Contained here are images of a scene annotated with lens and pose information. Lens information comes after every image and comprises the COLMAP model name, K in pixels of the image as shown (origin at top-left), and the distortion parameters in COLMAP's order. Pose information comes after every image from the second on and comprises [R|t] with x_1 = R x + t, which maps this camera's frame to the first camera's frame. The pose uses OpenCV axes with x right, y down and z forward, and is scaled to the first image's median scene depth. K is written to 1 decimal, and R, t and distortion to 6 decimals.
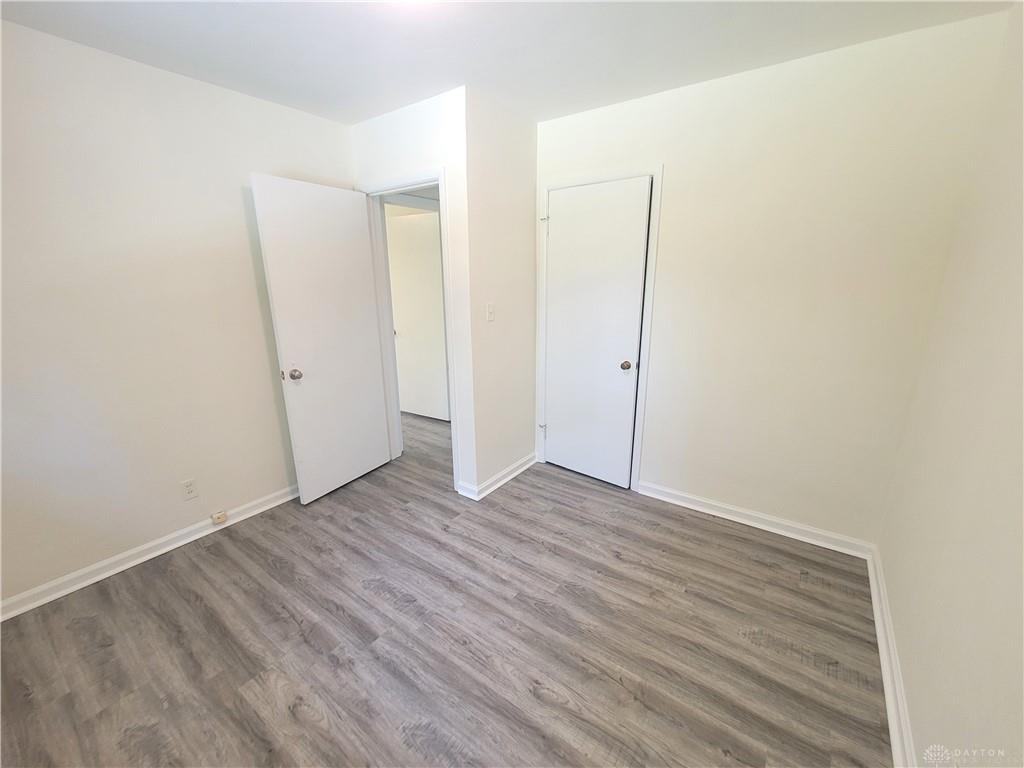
lens RADIAL K [[418.4, 0, 512.0], [0, 418.4, 384.0], [0, 0, 1]] dist [-0.000579, 0.000285]
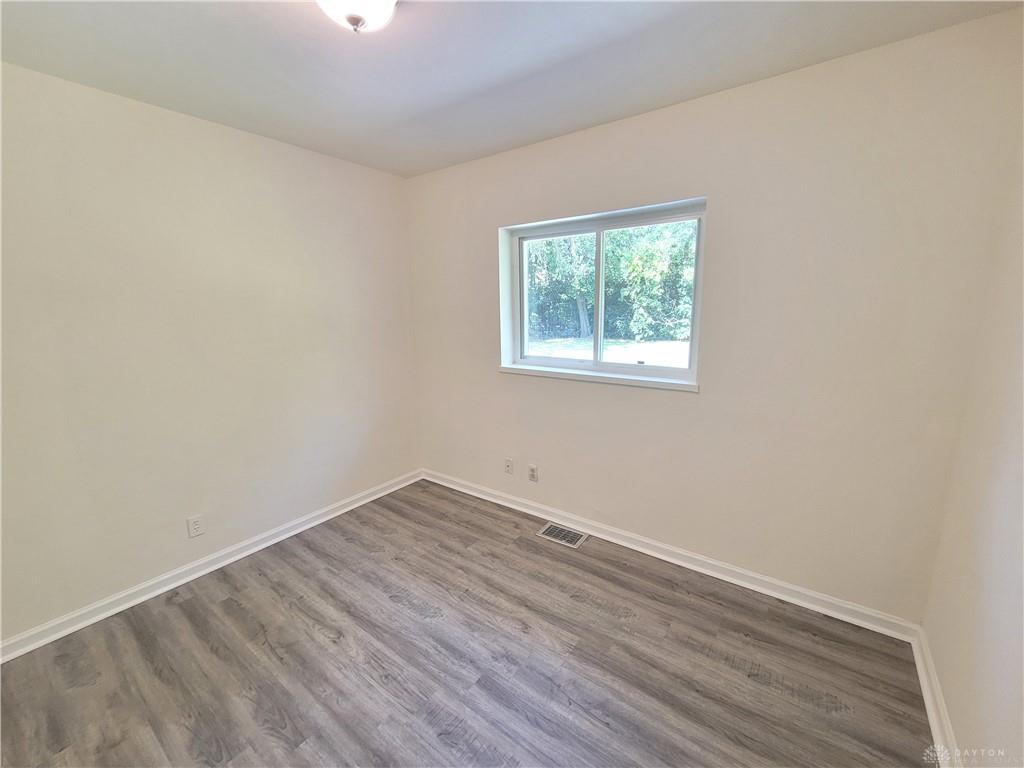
lens RADIAL K [[418.4, 0, 512.0], [0, 418.4, 384.0], [0, 0, 1]] dist [-0.000579, 0.000285]
pose [[-0.999791, 0.015336, 0.013517, -0.442380], [0.019671, 0.901734, 0.431844, -0.431363], [-0.005566, 0.432019, -0.901847, 1.628735]]
